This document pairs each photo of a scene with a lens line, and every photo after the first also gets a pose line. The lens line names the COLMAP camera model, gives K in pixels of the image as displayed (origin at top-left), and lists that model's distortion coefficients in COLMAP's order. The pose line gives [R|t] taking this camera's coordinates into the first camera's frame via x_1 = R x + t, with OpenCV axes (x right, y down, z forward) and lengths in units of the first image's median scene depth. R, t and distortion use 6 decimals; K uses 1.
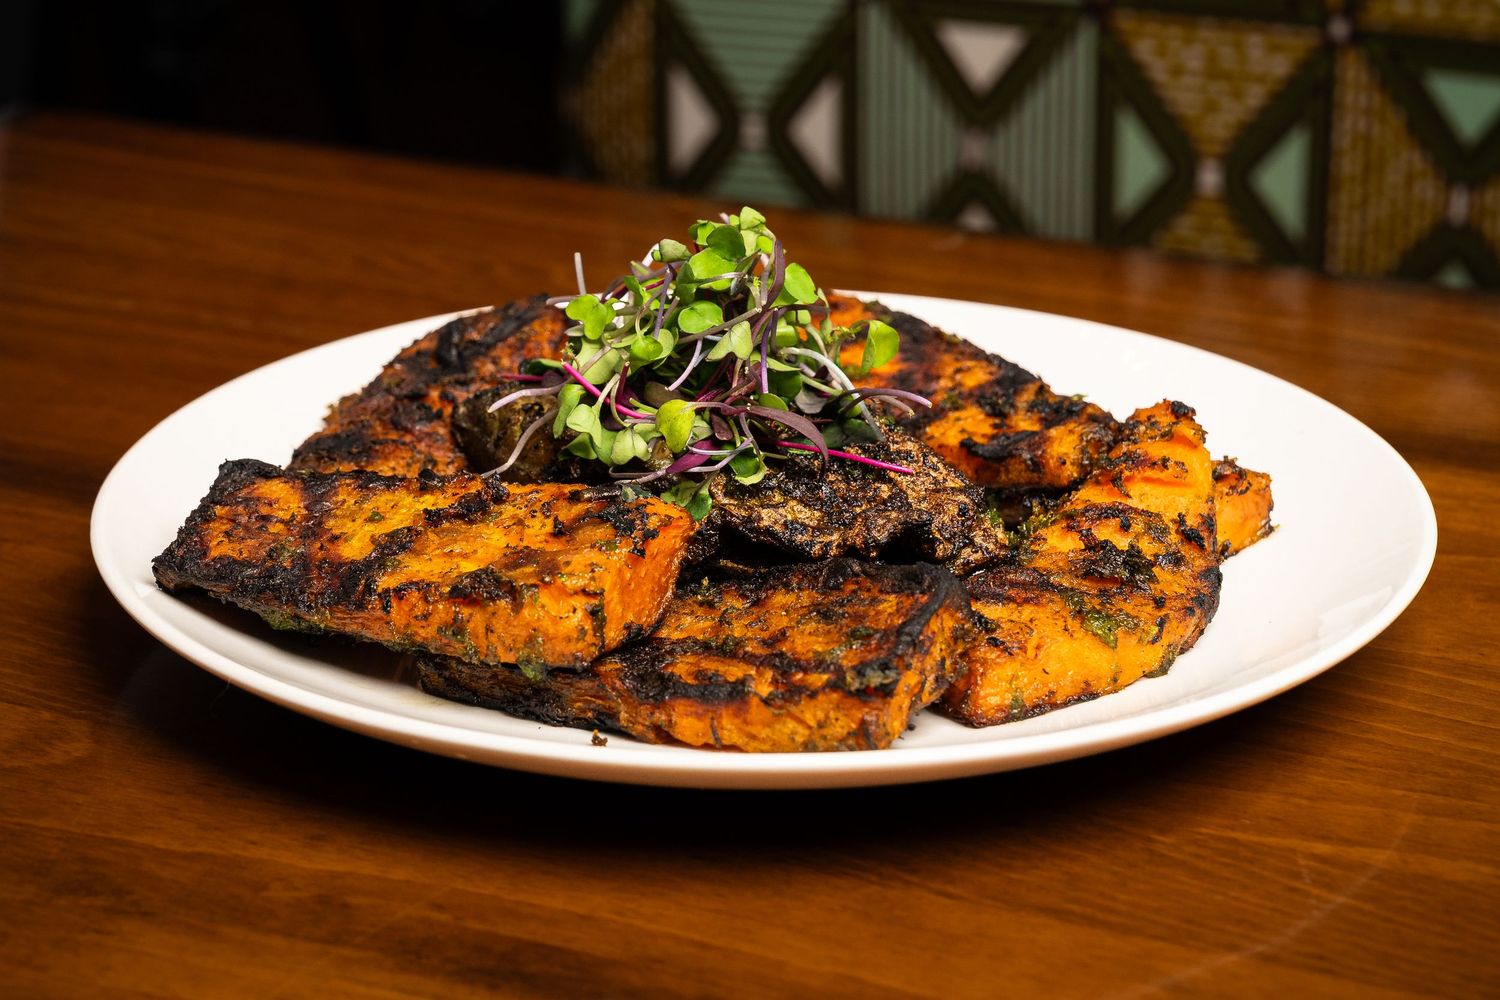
lens RADIAL K [[3514.5, 0, 647.9], [0, 3514.5, 554.5], [0, 0, 1]] dist [0.017963, 0.000000]
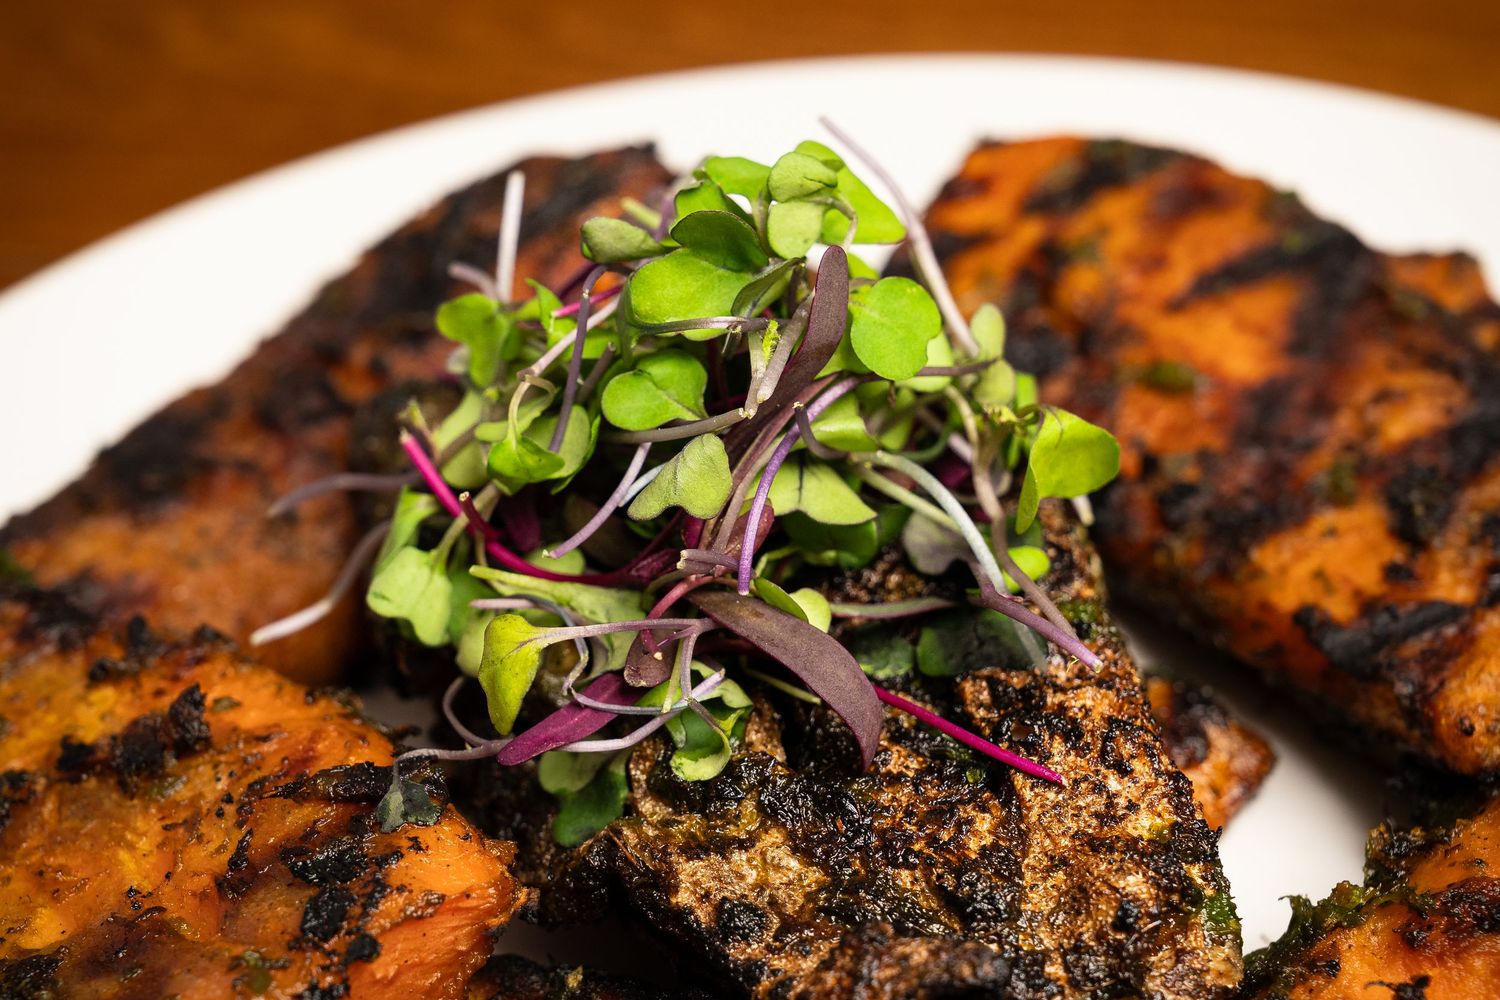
lens RADIAL K [[3283.4, 0, 750.4], [0, 3283.4, 499.3], [0, 0, 1]] dist [0.019936, 0.000000]
pose [[0.945855, 0.127208, -0.298623, 0.160085], [-0.056229, 0.970311, 0.235234, -0.157769], [0.319681, -0.205706, 0.924927, 0.598059]]
